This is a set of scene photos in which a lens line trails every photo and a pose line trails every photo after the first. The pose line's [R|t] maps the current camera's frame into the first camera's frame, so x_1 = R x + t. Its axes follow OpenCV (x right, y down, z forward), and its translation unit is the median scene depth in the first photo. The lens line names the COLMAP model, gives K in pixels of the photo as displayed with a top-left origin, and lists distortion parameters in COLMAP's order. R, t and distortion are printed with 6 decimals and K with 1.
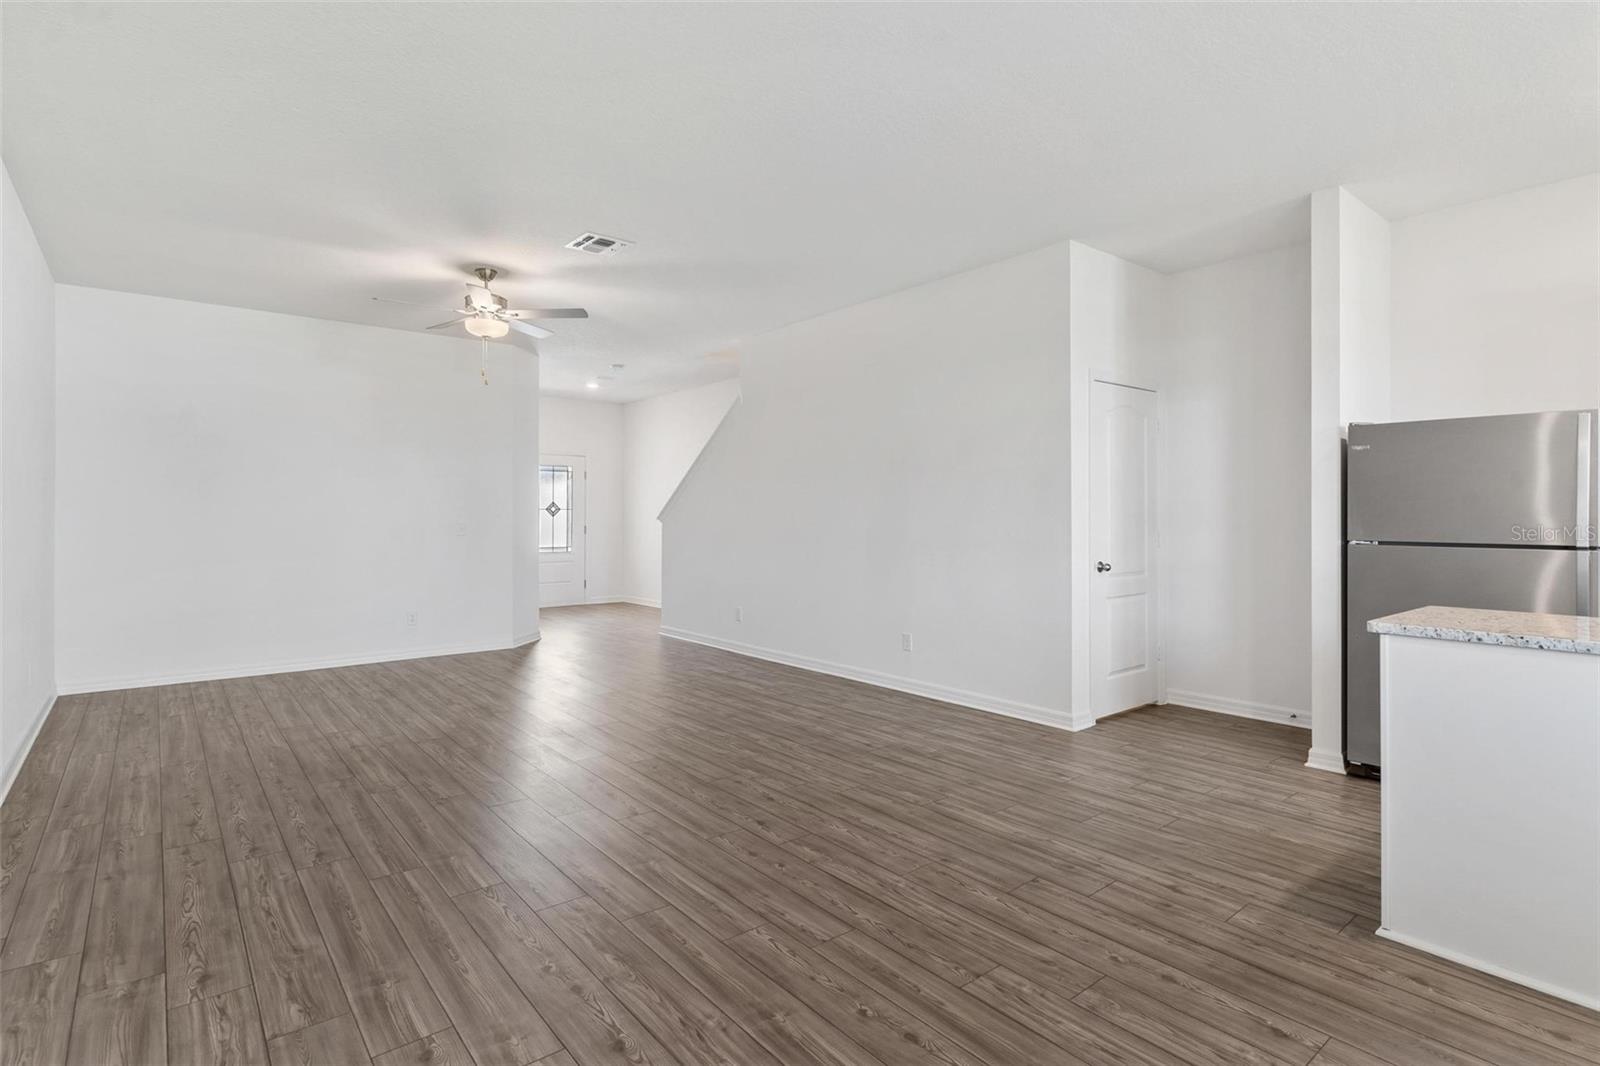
lens RADIAL K [[781.3, 0, 792.0], [0, 781.3, 521.9], [0, 0, 1]] dist [0.002764, 0.000441]
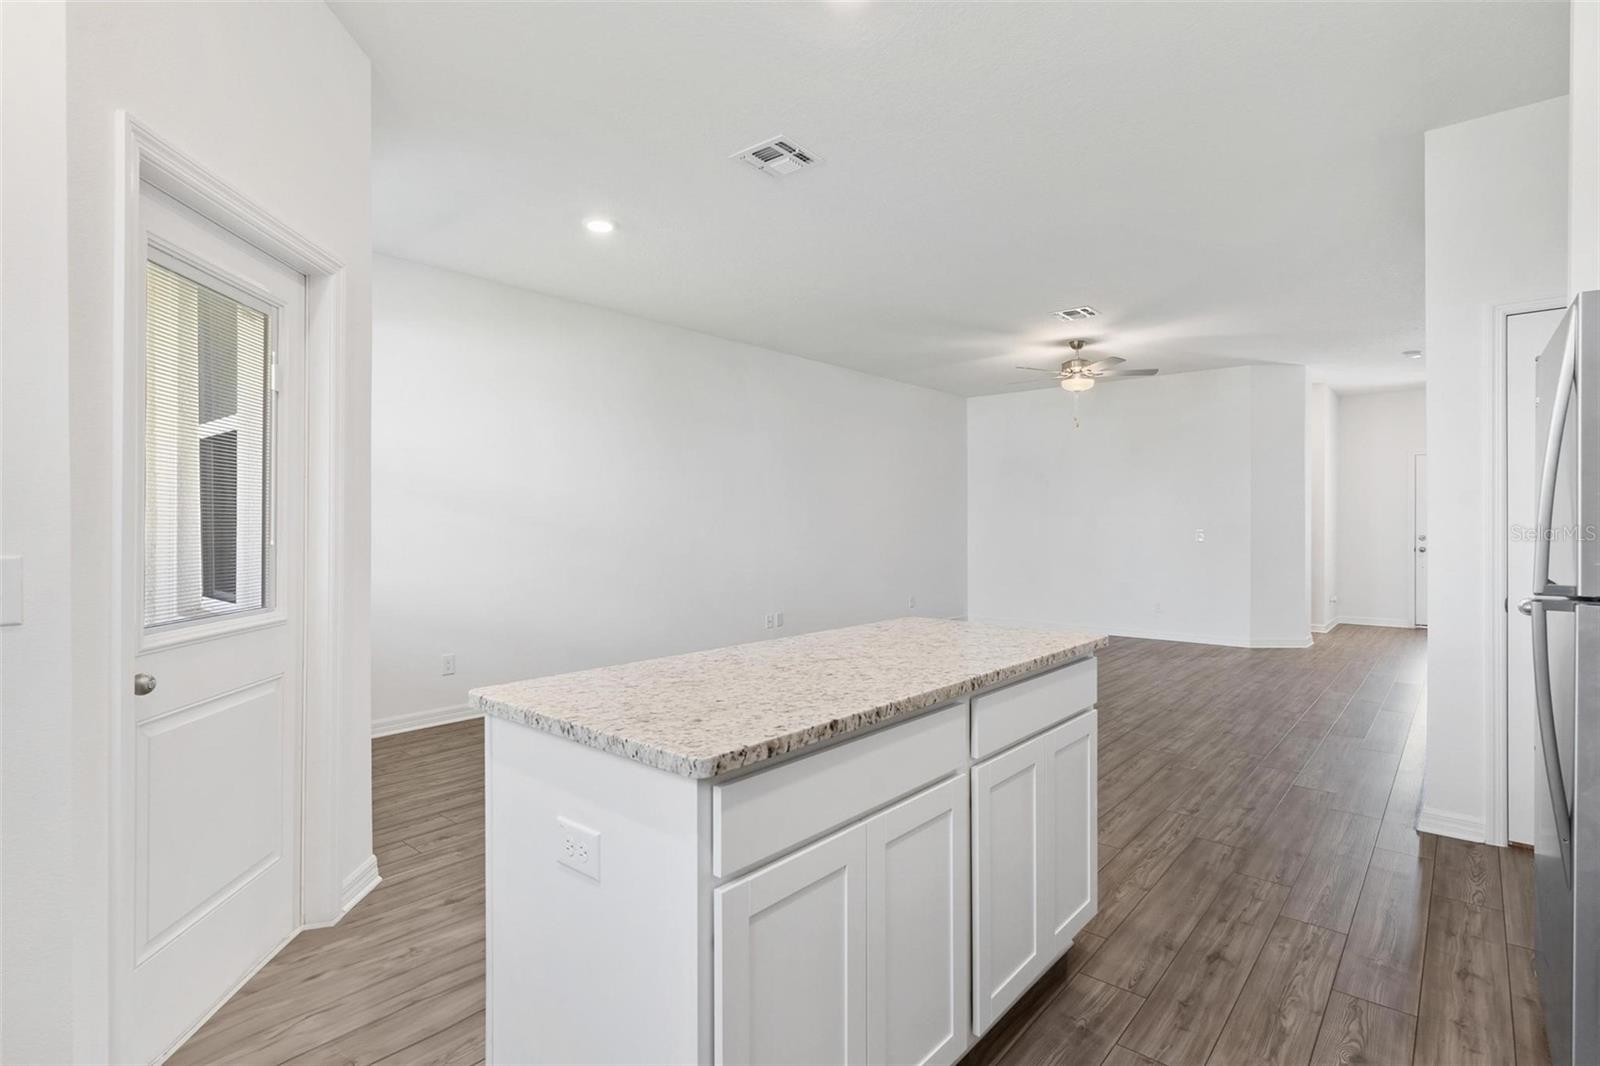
lens RADIAL K [[781.3, 0, 792.0], [0, 781.3, 521.9], [0, 0, 1]] dist [0.002764, 0.000441]
pose [[0.169802, -0.003988, -0.985470, 1.092522], [-0.008174, 0.999952, -0.005455, -0.000283], [0.985444, 0.008981, 0.169761, 0.369023]]
